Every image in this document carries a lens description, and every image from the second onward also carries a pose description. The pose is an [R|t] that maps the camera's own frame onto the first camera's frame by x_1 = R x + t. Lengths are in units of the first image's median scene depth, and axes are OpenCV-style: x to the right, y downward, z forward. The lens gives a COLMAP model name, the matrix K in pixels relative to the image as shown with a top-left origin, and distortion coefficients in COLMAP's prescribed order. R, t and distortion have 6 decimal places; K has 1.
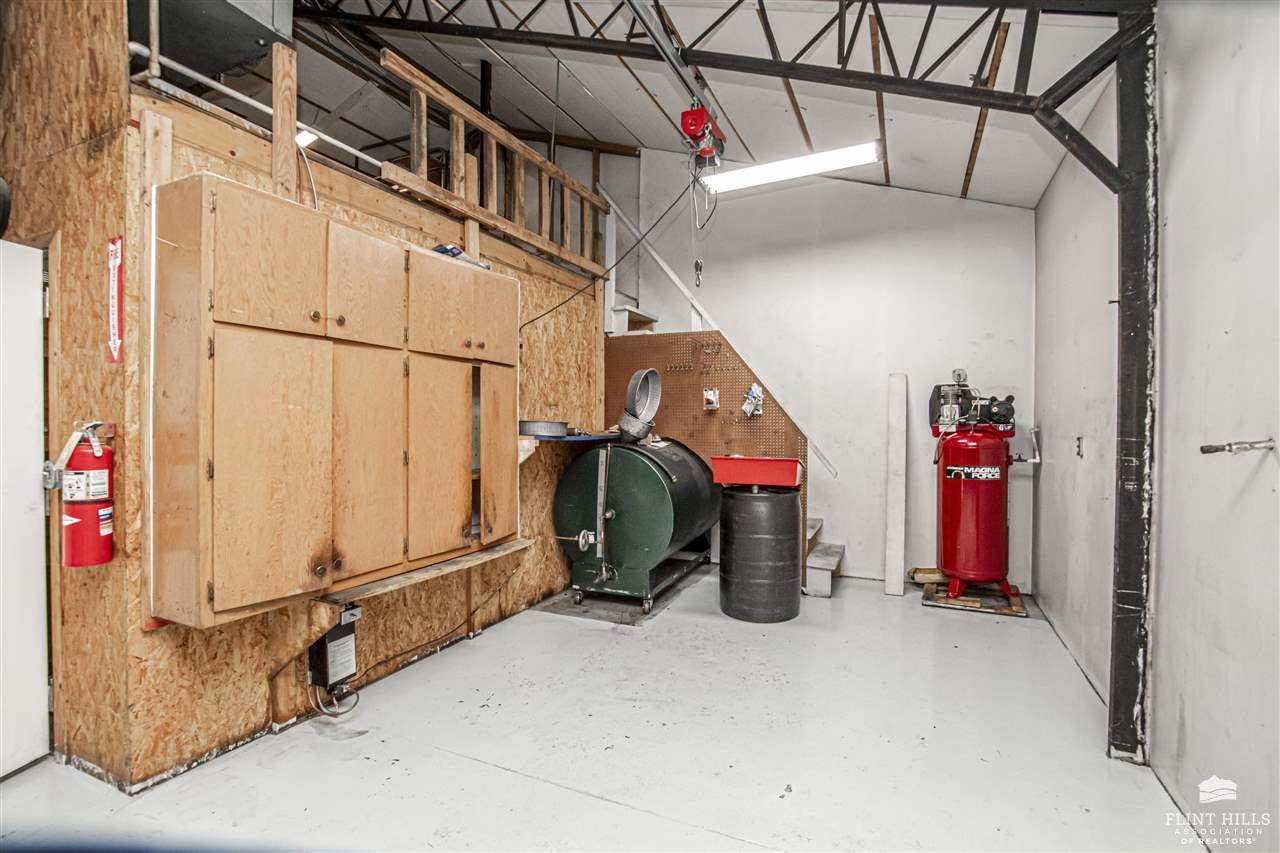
lens RADIAL K [[568.7, 0, 655.1], [0, 568.7, 430.5], [0, 0, 1]] dist [-0.042408, 0.011218]
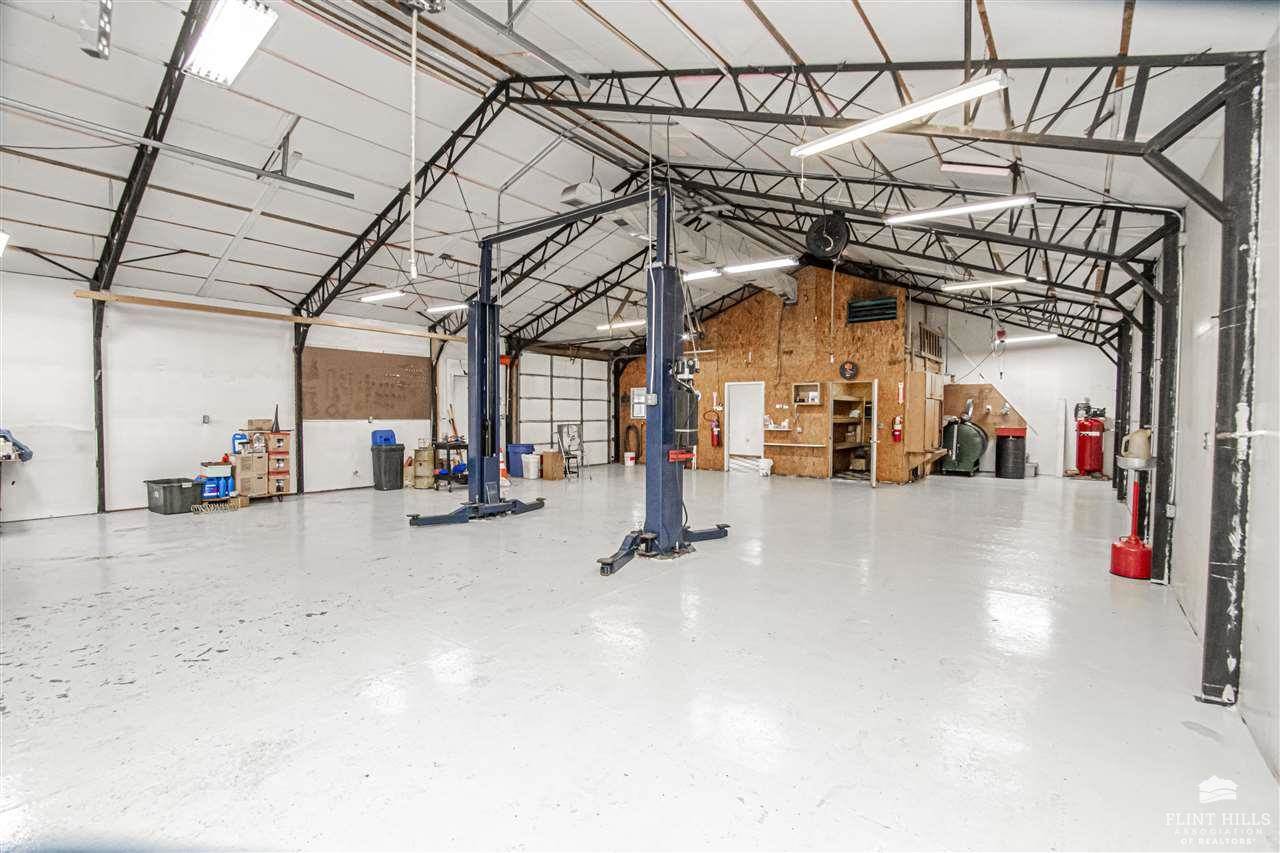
lens RADIAL K [[568.7, 0, 655.1], [0, 568.7, 430.5], [0, 0, 1]] dist [-0.042408, 0.011218]
pose [[0.990563, 0.007550, -0.136853, -0.326095], [-0.008250, 0.999956, -0.004547, 0.022957], [0.136813, 0.005633, 0.990581, -0.555941]]
